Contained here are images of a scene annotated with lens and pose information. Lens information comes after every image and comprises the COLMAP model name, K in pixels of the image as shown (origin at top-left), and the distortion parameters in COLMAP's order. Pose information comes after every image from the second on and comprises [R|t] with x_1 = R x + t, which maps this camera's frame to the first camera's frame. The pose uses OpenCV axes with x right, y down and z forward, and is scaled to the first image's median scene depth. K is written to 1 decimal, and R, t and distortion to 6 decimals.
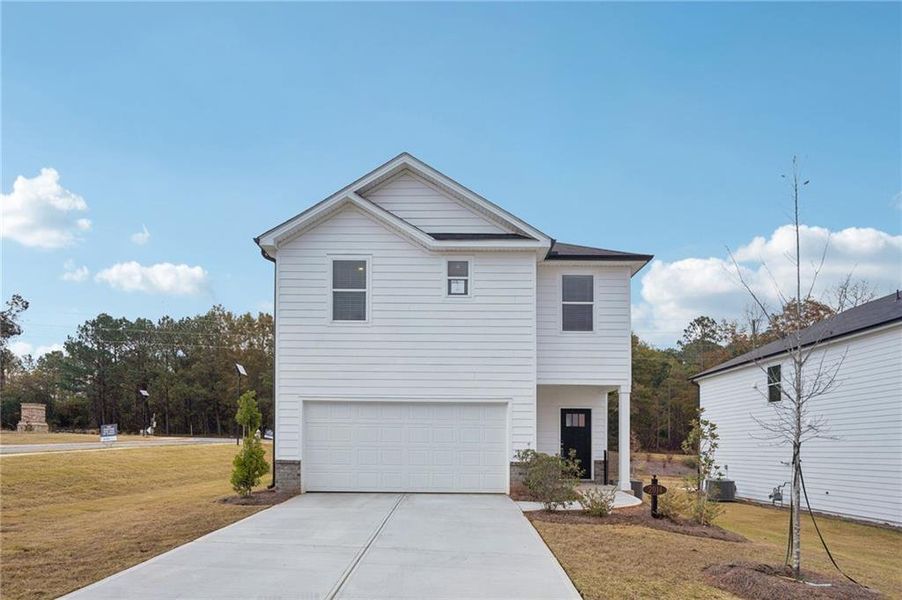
lens RADIAL K [[410.4, 0, 445.8], [0, 410.4, 302.6], [0, 0, 1]] dist [0.002982, 0.000170]
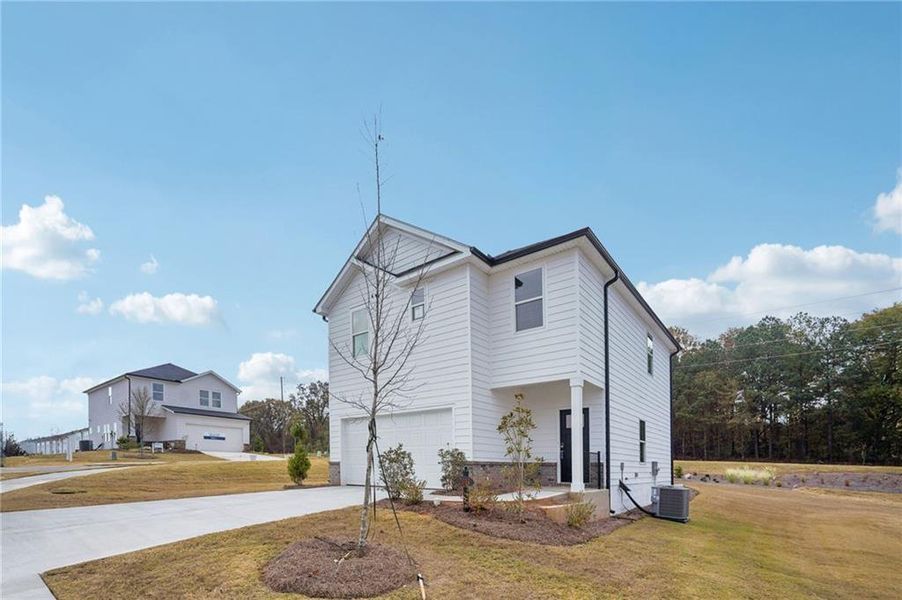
lens RADIAL K [[410.4, 0, 445.8], [0, 410.4, 302.6], [0, 0, 1]] dist [0.002982, 0.000170]
pose [[0.787240, -0.229798, -0.572229, 0.743802], [0.226739, 0.970832, -0.077936, 0.039354], [0.573447, -0.068392, 0.816383, 0.079858]]
